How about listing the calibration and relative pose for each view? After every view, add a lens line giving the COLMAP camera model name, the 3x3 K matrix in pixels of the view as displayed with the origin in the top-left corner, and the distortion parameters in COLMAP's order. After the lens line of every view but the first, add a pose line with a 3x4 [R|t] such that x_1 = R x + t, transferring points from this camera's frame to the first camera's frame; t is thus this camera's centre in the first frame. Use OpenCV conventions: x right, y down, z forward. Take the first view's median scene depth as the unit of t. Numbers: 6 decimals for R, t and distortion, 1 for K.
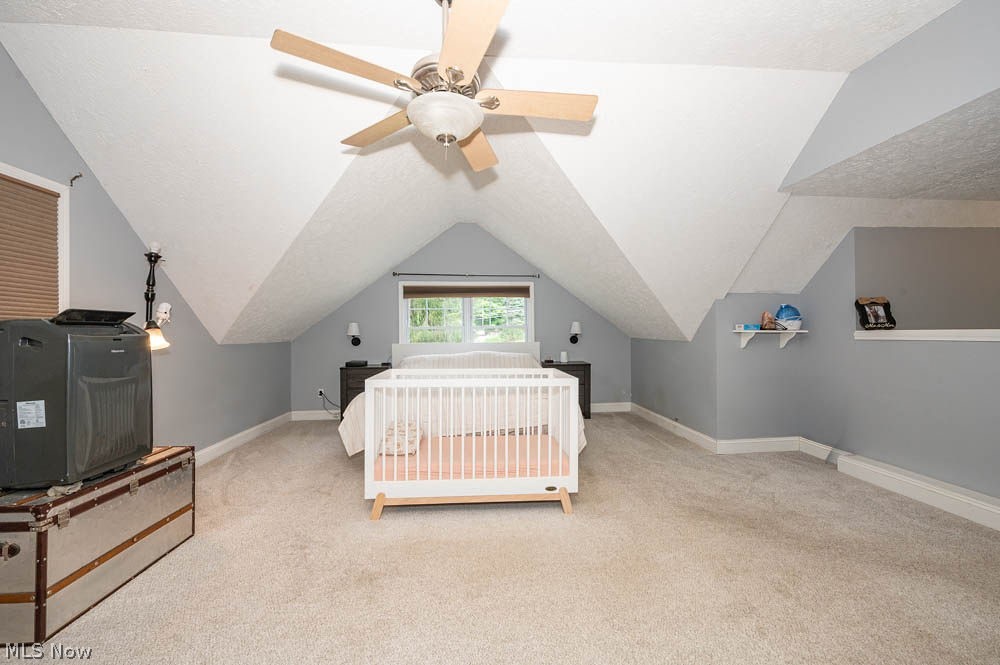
lens RADIAL K [[391.8, 0, 499.9], [0, 391.8, 332.6], [0, 0, 1]] dist [-0.005994, 0.000777]
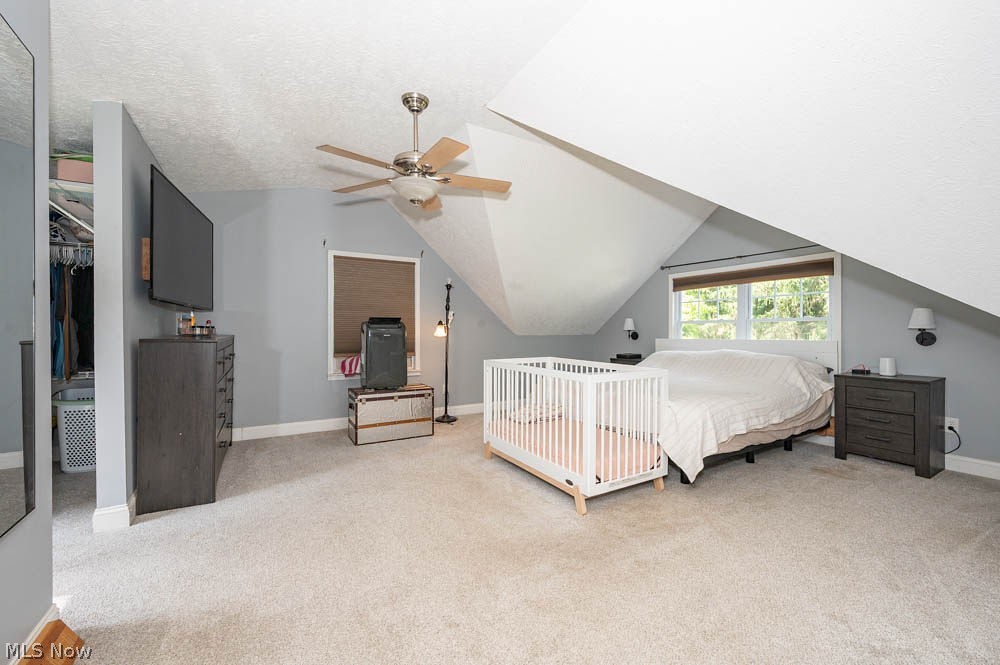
lens RADIAL K [[391.8, 0, 494.6], [0, 391.8, 332.3], [0, 0, 1]] dist [-0.005994, 0.000777]
pose [[0.445277, 0.004438, -0.895382, 0.869003], [0.000202, 0.999987, 0.005057, 0.015217], [0.895393, -0.002432, 0.445271, 0.369947]]
